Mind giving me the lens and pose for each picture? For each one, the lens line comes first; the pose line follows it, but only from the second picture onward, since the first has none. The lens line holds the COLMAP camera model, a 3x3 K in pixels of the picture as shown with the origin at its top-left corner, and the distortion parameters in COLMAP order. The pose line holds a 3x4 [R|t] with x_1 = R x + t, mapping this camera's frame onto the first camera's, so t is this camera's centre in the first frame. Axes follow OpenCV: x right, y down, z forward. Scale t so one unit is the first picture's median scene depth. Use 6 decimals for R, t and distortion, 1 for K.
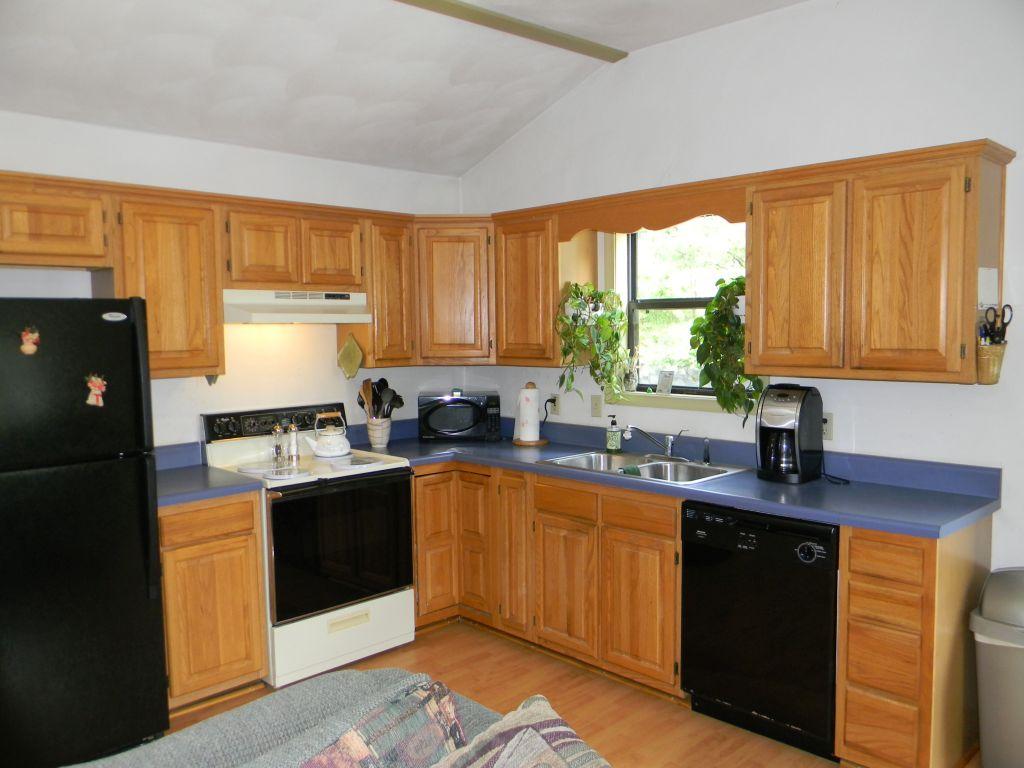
lens RADIAL K [[823.8, 0, 503.7], [0, 823.8, 383.0], [0, 0, 1]] dist [0.004275, -0.022454]
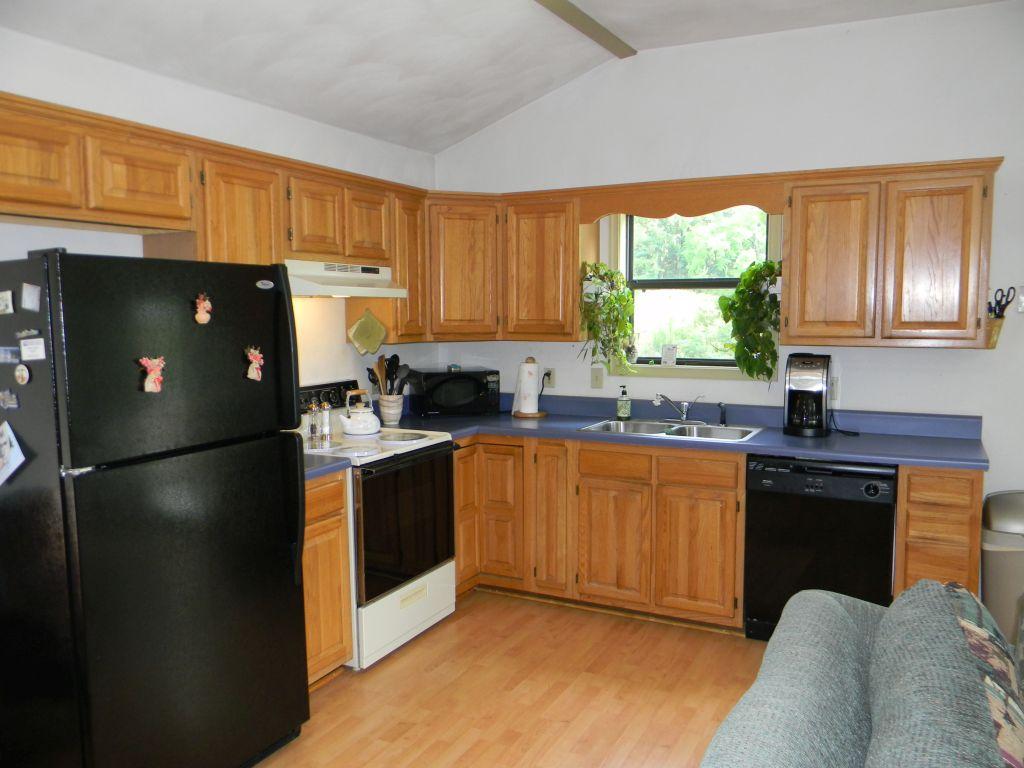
lens RADIAL K [[823.8, 0, 505.6], [0, 823.8, 384.5], [0, 0, 1]] dist [0.004275, -0.022454]
pose [[0.946690, -0.021388, 0.321435, -0.403912], [0.015159, 0.999646, 0.021867, 0.012486], [-0.321789, -0.015829, 0.946679, 0.023648]]
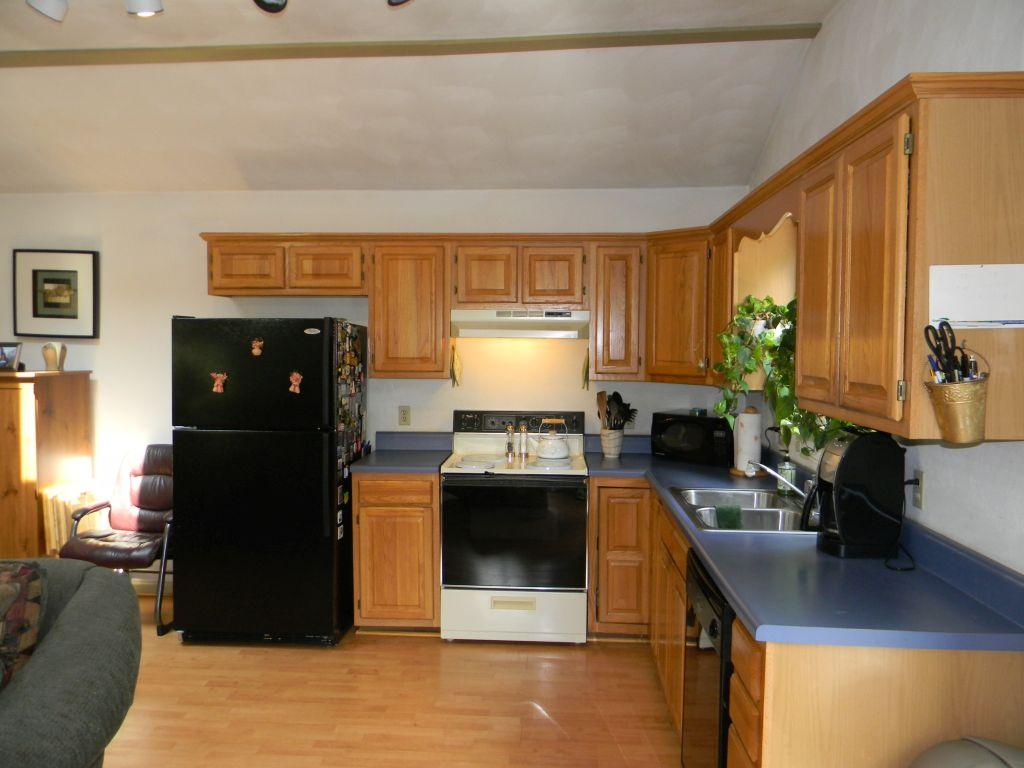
lens RADIAL K [[823.8, 0, 502.6], [0, 823.8, 384.8], [0, 0, 1]] dist [0.004275, -0.022454]
pose [[0.671254, 0.054648, -0.739211, 0.626318], [-0.065936, 0.997727, 0.013885, -0.023151], [0.738289, 0.039420, 0.673331, 0.226596]]
